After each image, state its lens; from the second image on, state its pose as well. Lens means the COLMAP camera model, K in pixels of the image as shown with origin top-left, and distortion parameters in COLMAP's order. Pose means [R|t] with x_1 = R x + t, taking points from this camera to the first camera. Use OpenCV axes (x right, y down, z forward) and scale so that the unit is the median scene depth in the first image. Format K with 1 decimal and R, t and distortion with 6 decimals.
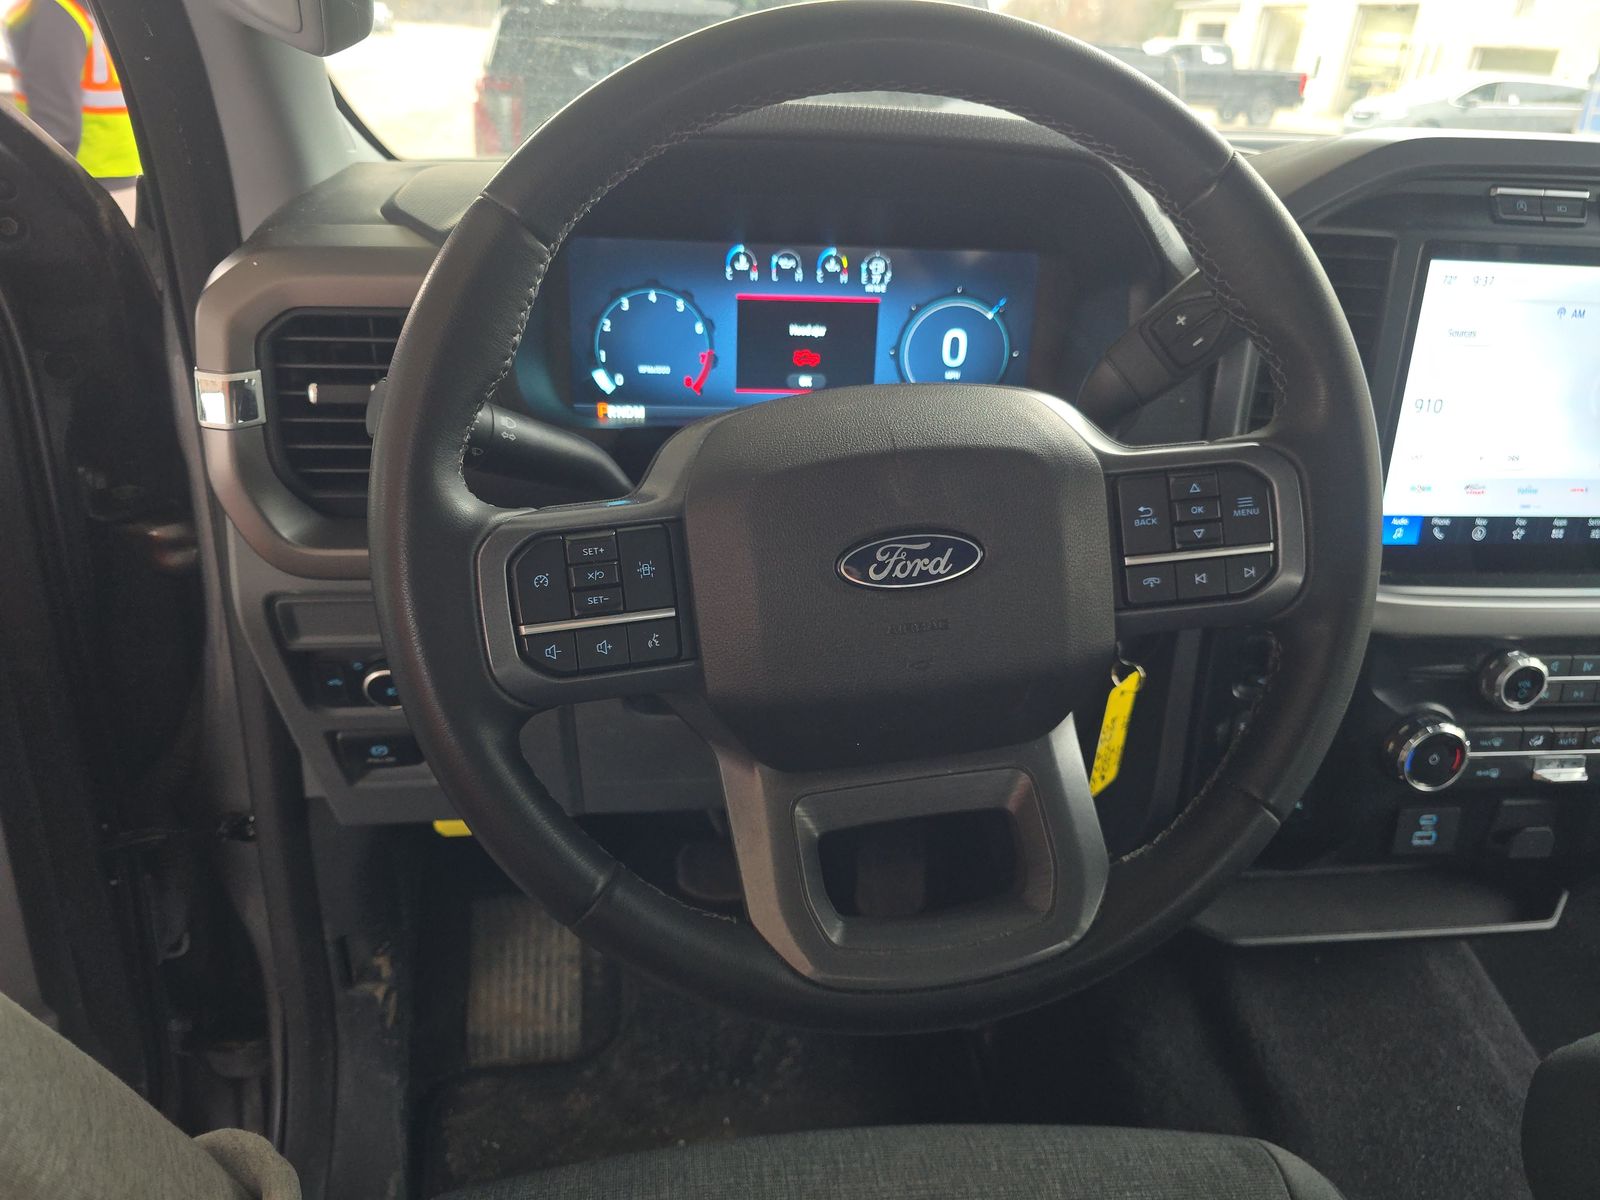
lens RADIAL K [[1096.9, 0, 794.9], [0, 1096.9, 606.7], [0, 0, 1]] dist [0.035202, -0.038818]
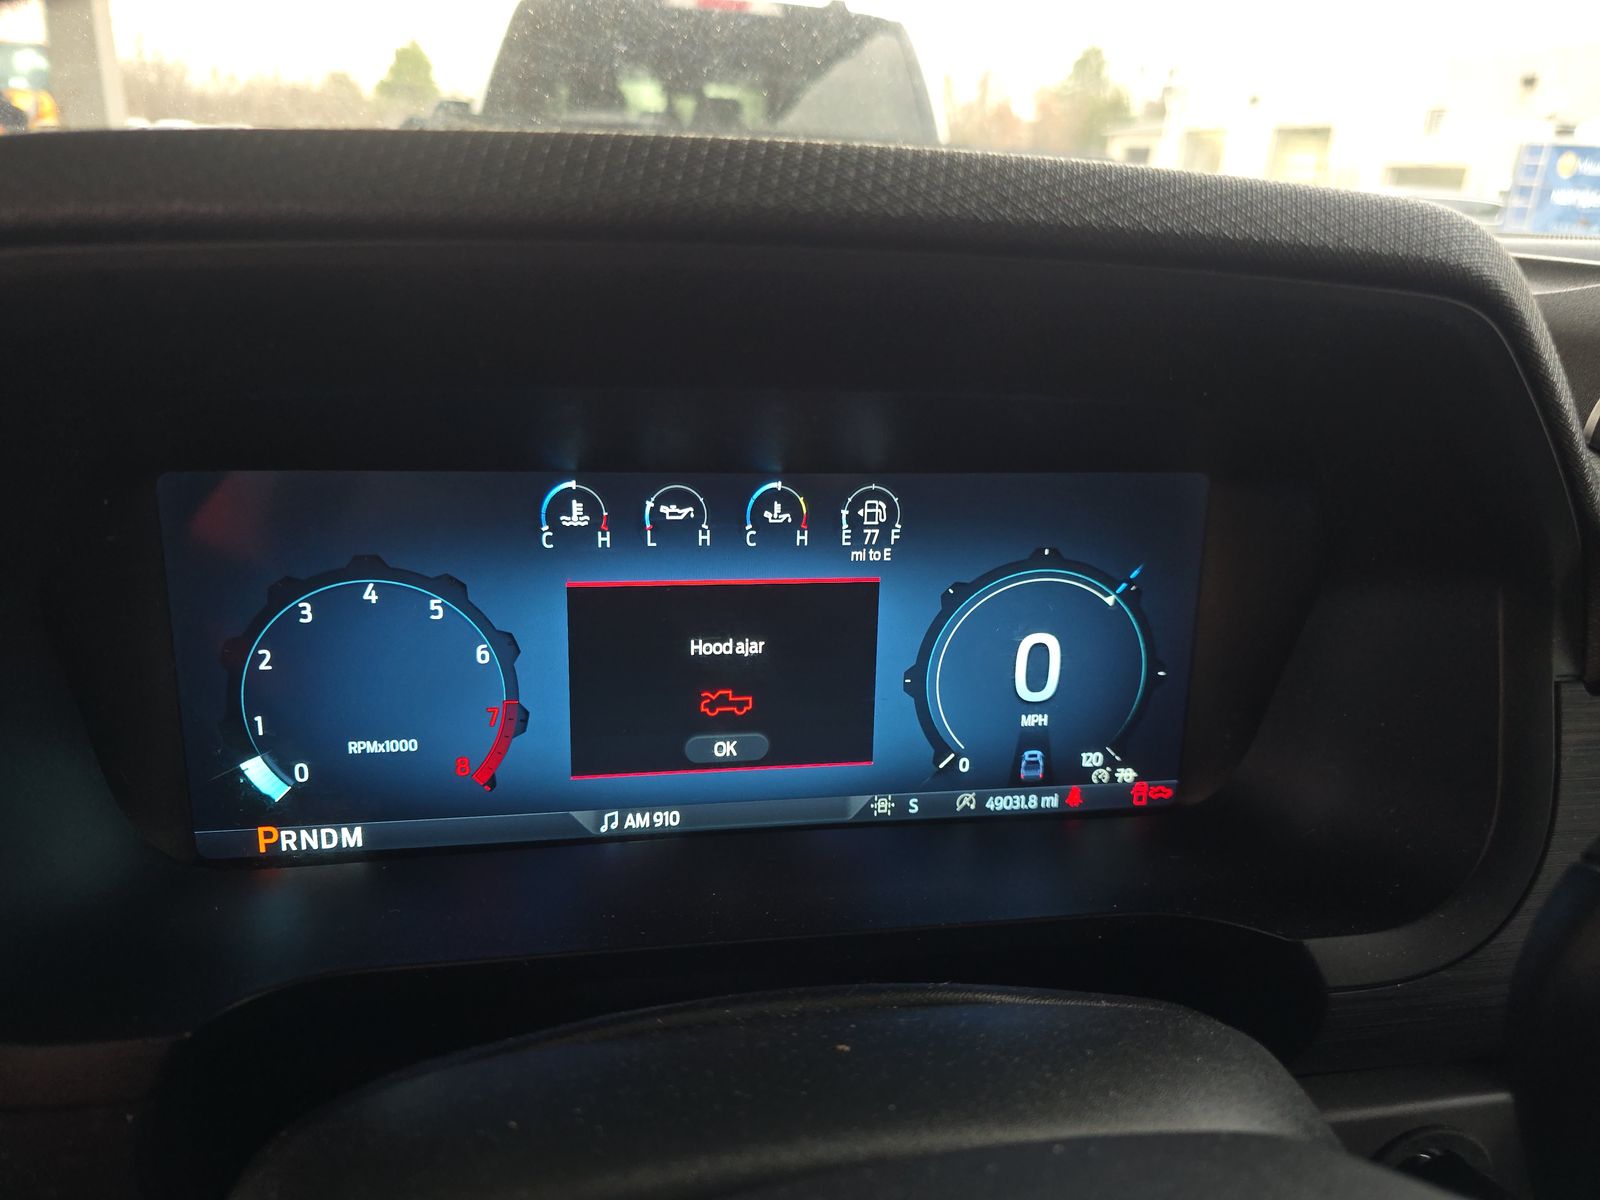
lens RADIAL K [[1079.5, 0, 796.5], [0, 1079.5, 604.9], [0, 0, 1]] dist [0.059344, -0.054010]
pose [[0.998791, -0.025920, 0.041777, 0.022884], [0.029776, 0.995080, -0.094494, -0.231211], [-0.039122, 0.095624, 0.994648, 0.559770]]
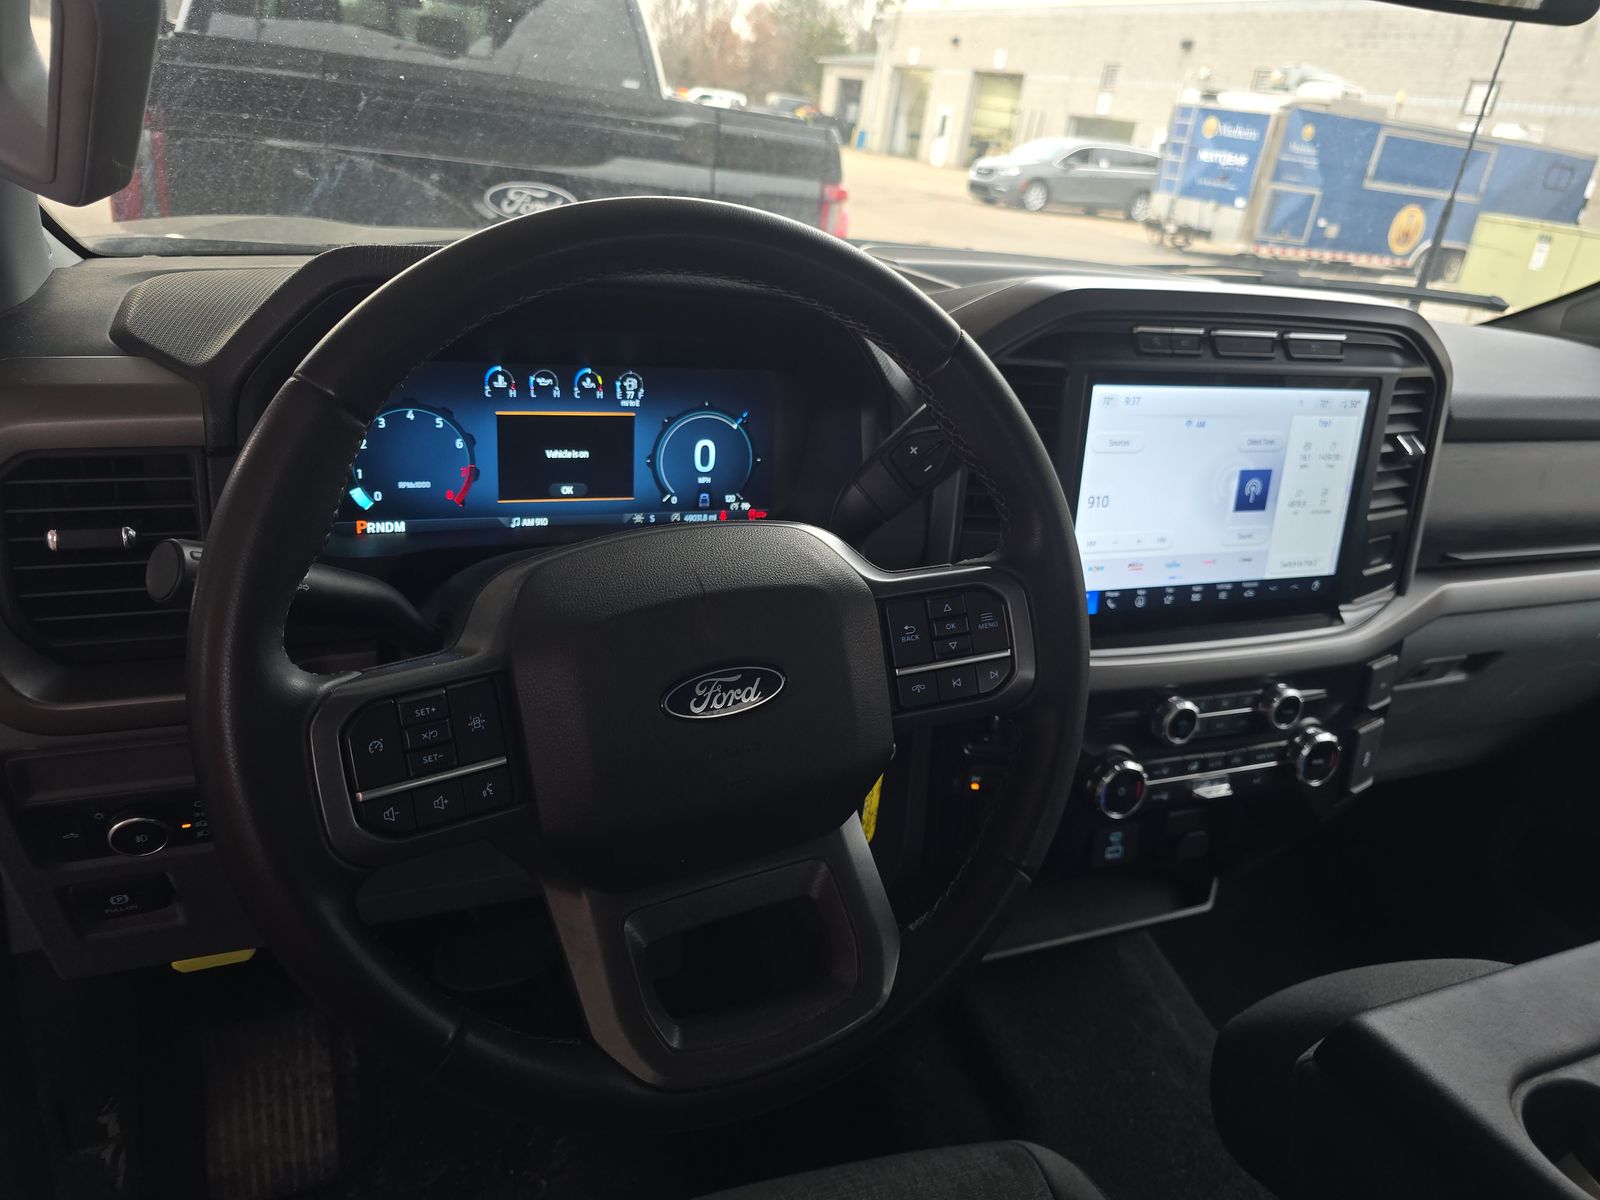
lens RADIAL K [[1096.9, 0, 794.9], [0, 1096.9, 606.7], [0, 0, 1]] dist [0.035202, -0.038818]
pose [[0.959245, -0.061160, 0.275877, -0.080758], [0.067434, 0.997635, -0.013306, -0.069675], [-0.274411, 0.031367, 0.961101, -0.060593]]
